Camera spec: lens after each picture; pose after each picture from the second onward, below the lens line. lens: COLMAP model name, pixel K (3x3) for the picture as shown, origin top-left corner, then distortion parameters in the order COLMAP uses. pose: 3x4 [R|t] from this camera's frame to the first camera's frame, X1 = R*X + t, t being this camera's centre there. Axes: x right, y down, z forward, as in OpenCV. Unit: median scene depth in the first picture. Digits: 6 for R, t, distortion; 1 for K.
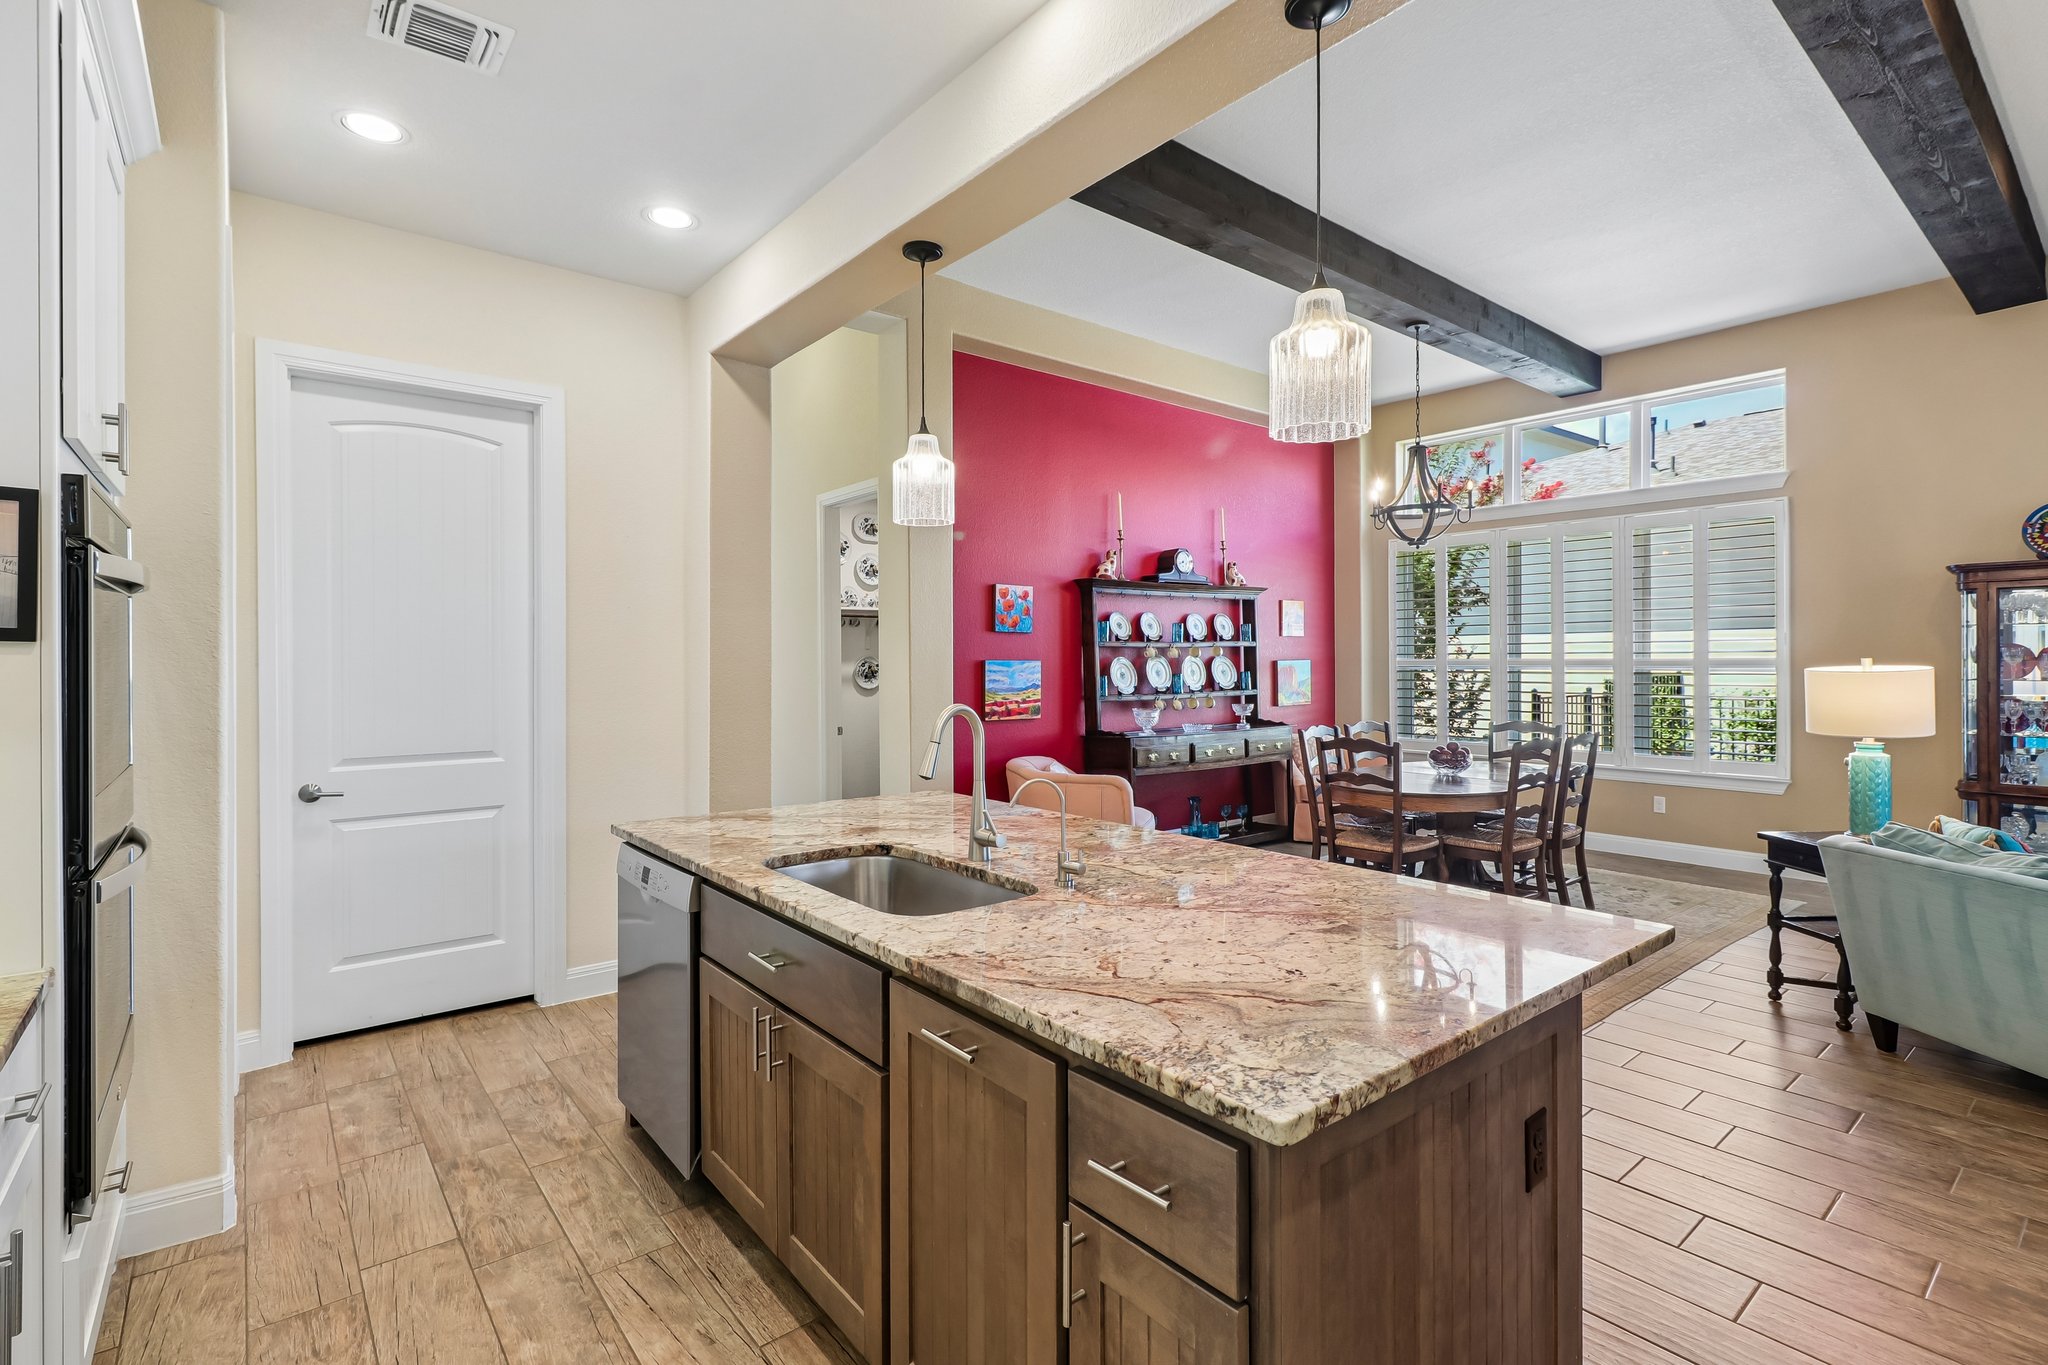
lens RADIAL K [[955.5, 0, 1029.2], [0, 955.5, 664.3], [0, 0, 1]] dist [0.002045, 0.000143]
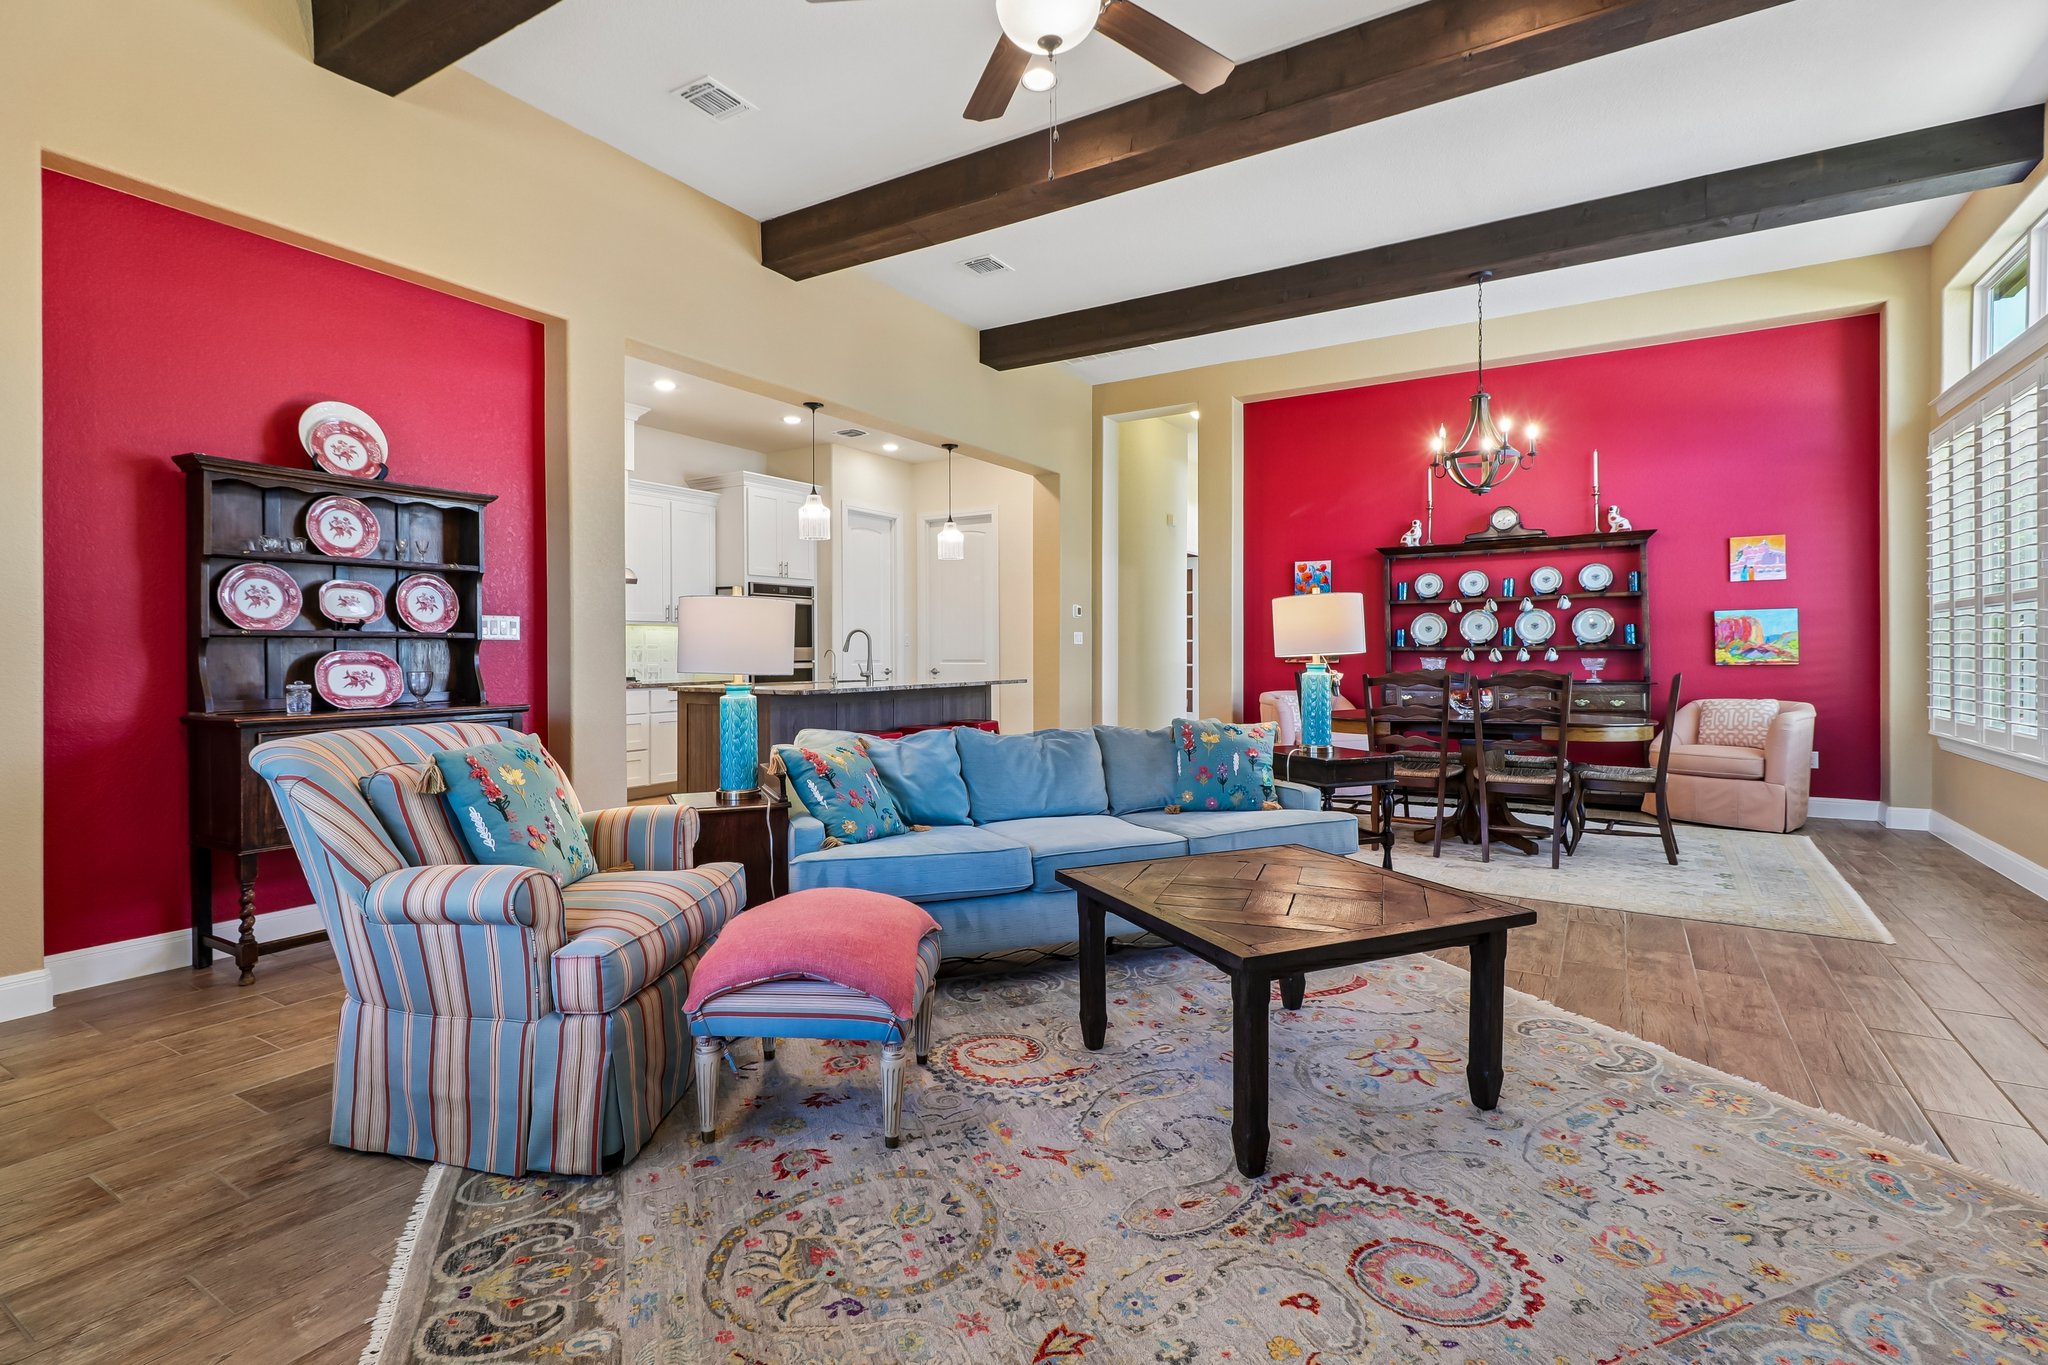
lens RADIAL K [[959.5, 0, 1025.7], [0, 959.5, 654.2], [0, 0, 1]] dist [0.000926, -0.000575]
pose [[0.329846, 0.005305, -0.944020, 1.029786], [-0.001785, 0.999986, 0.004996, 0.037265], [0.944033, 0.000037, 0.329851, 0.173326]]
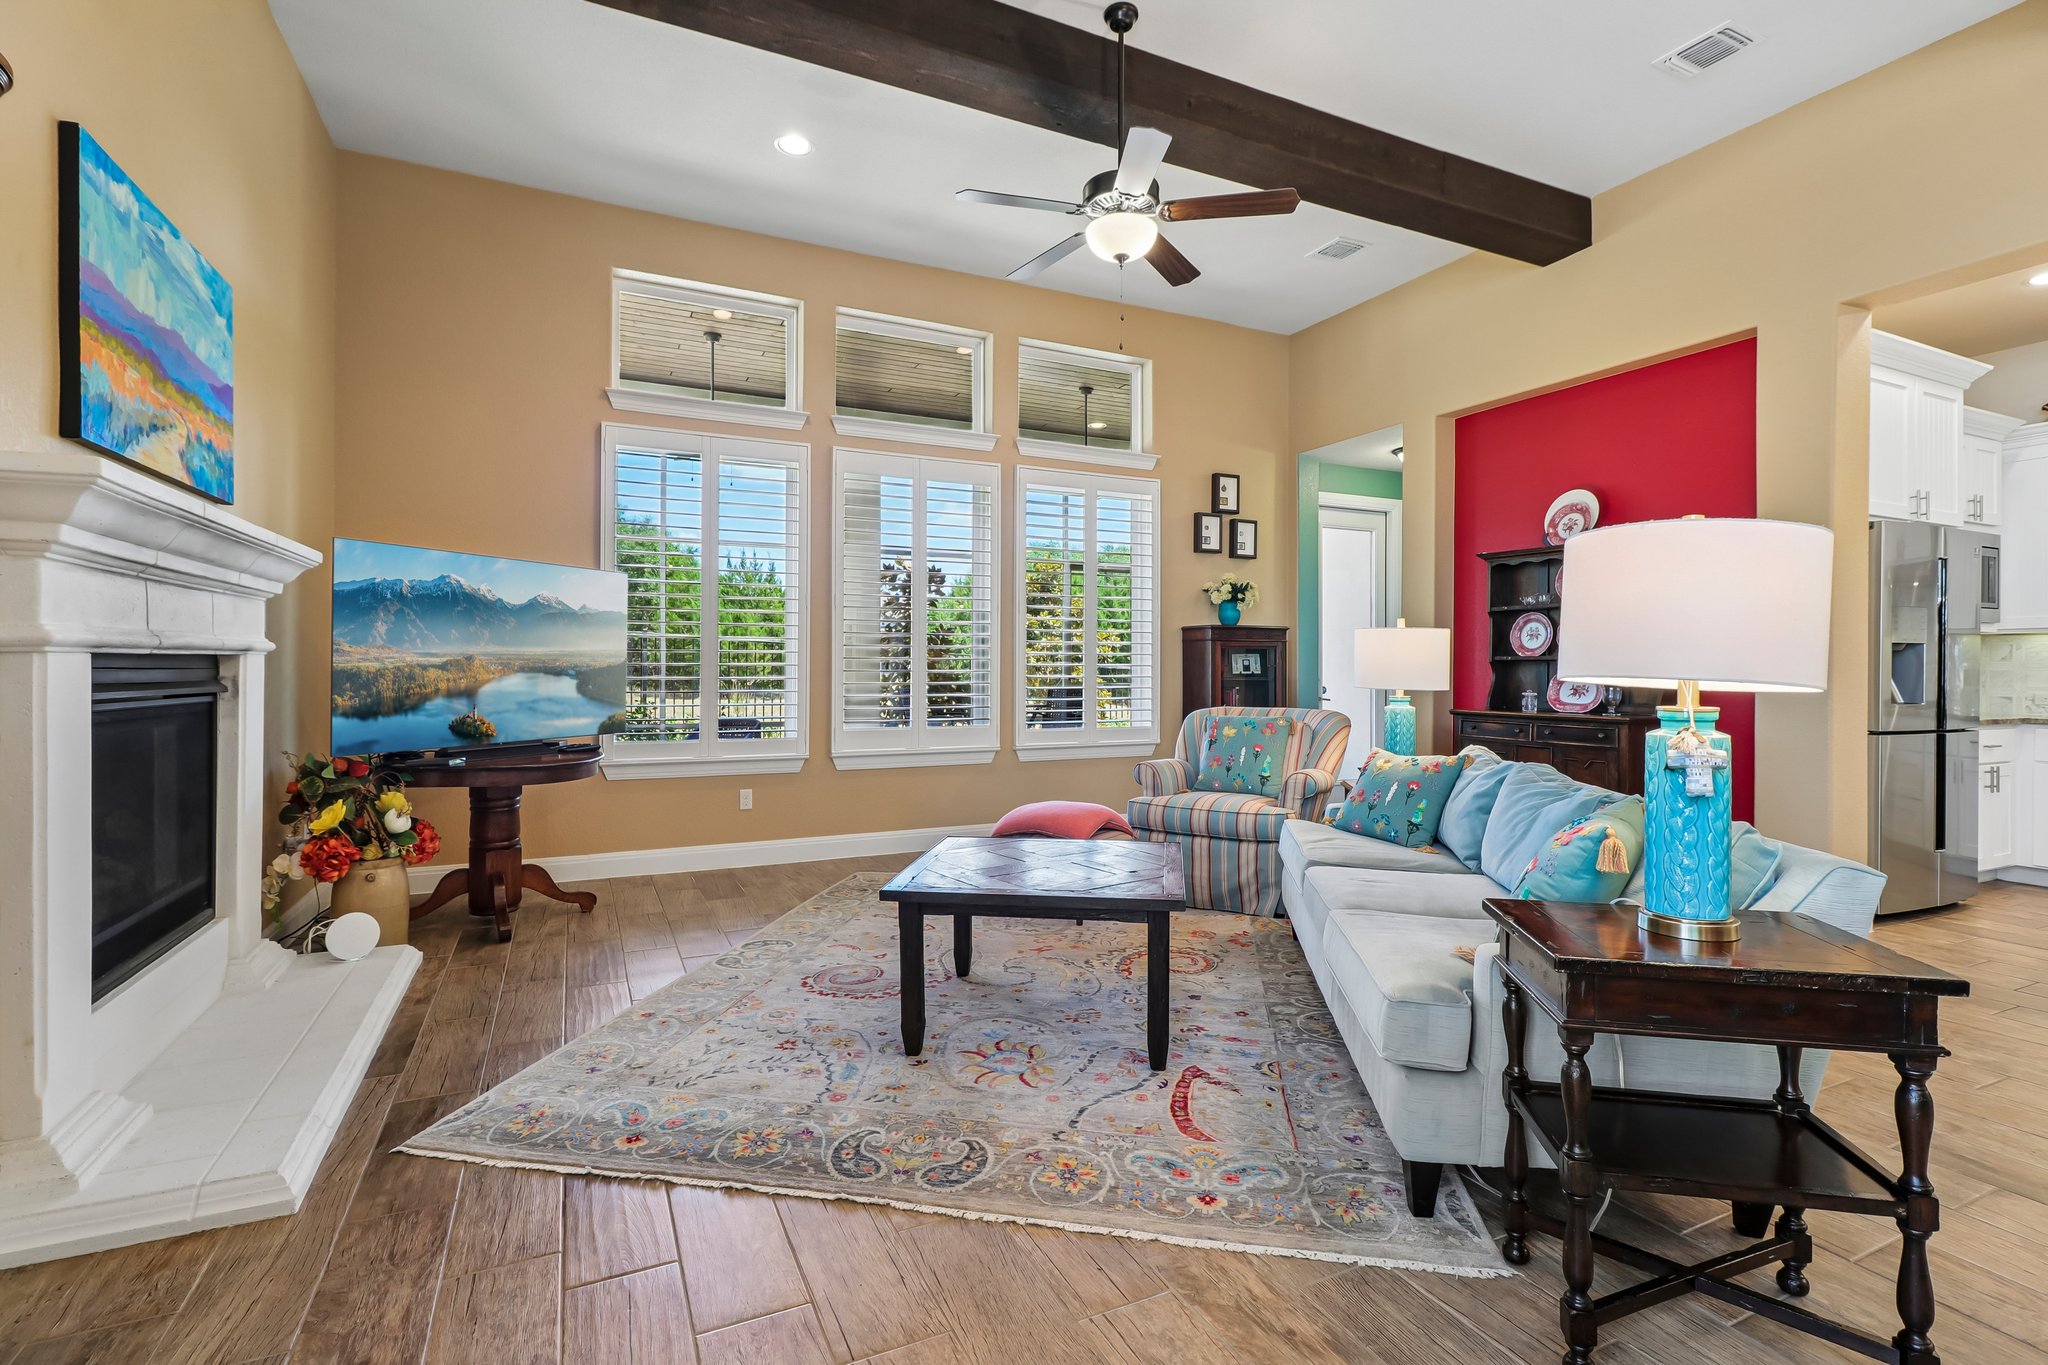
lens RADIAL K [[971.3, 0, 1037.2], [0, 971.3, 669.3], [0, 0, 1]] dist [0.001915, -0.000089]
pose [[-0.972681, -0.001316, 0.232141, 0.598330], [-0.000184, 0.999988, 0.004900, 0.034654], [-0.232144, 0.004724, -0.972670, 0.855422]]
